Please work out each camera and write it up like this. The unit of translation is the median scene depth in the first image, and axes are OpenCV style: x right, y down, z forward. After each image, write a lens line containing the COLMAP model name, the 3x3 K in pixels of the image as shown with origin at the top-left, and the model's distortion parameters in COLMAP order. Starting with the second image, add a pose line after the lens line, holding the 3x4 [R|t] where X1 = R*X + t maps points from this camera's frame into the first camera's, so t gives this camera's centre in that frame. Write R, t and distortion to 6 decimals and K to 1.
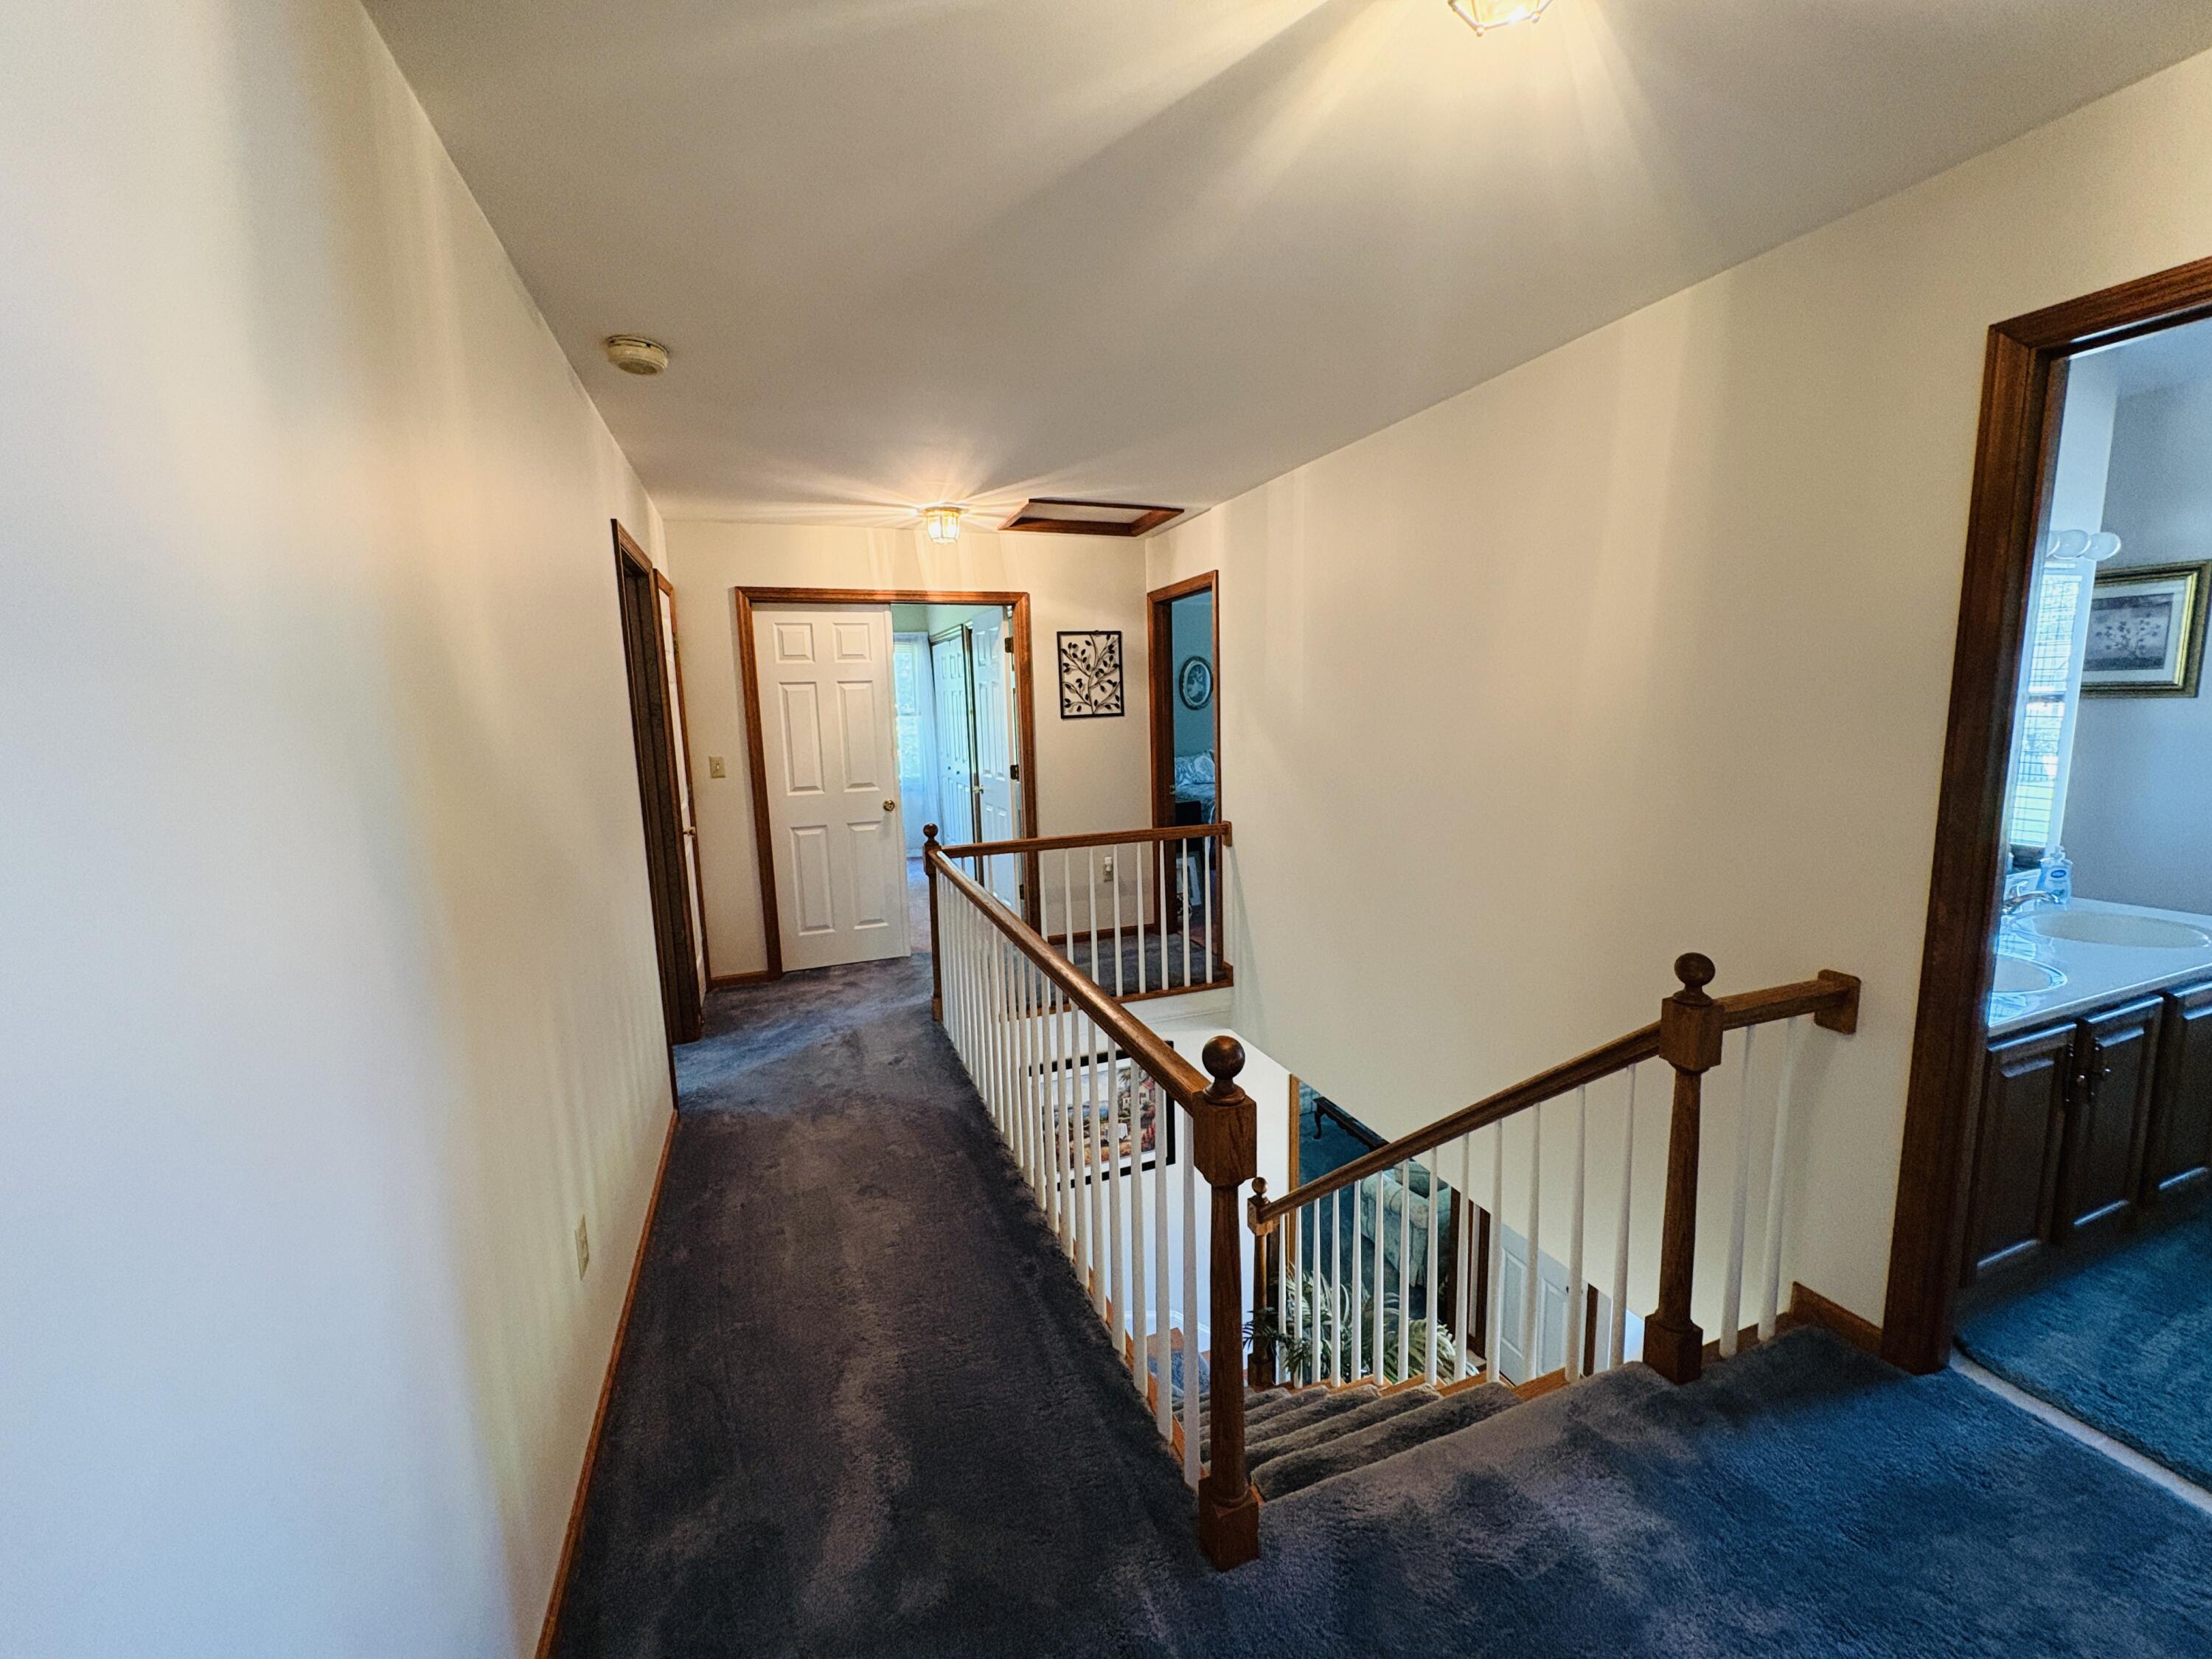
lens RADIAL K [[892.5, 0, 1112.0], [0, 892.5, 826.5], [0, 0, 1]] dist [-0.003072, -0.000128]
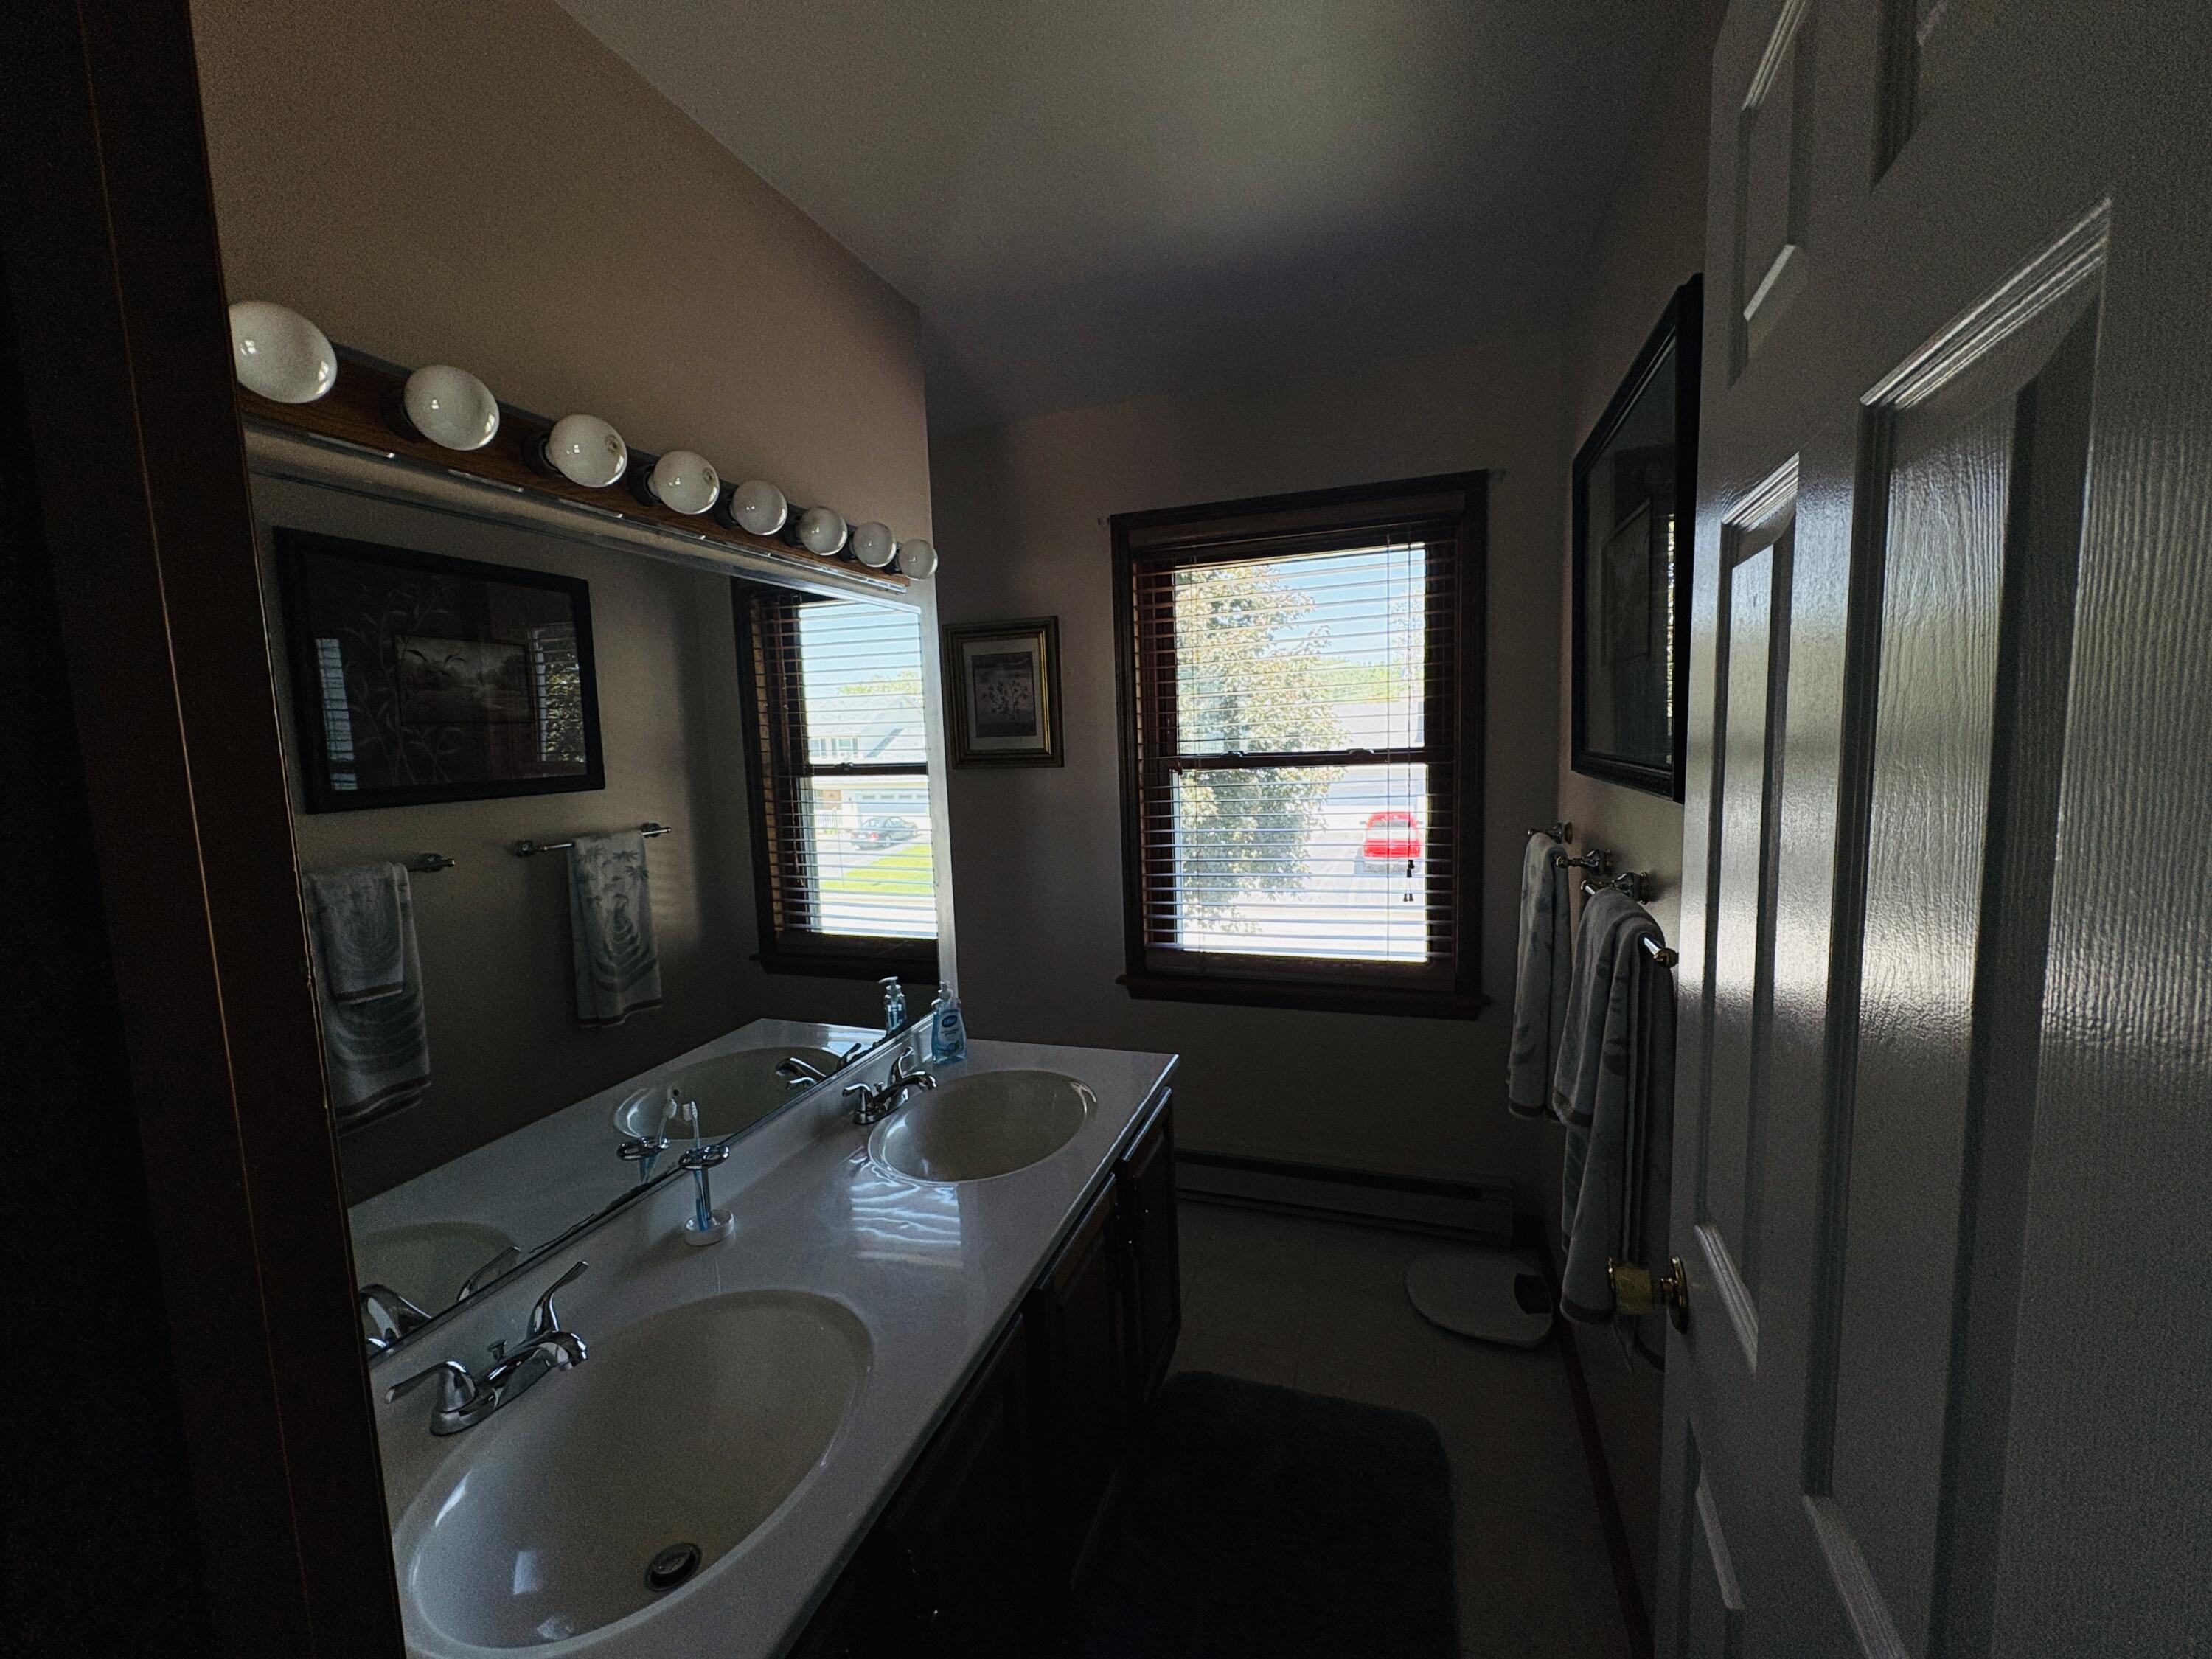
lens RADIAL K [[892.5, 0, 1107.5], [0, 892.5, 836.5], [0, 0, 1]] dist [-0.003072, -0.000128]
pose [[0.632195, -0.074027, 0.771265, 0.529639], [0.128694, 0.991631, -0.010310, -0.057532], [-0.764047, 0.105775, 0.636431, 0.384314]]
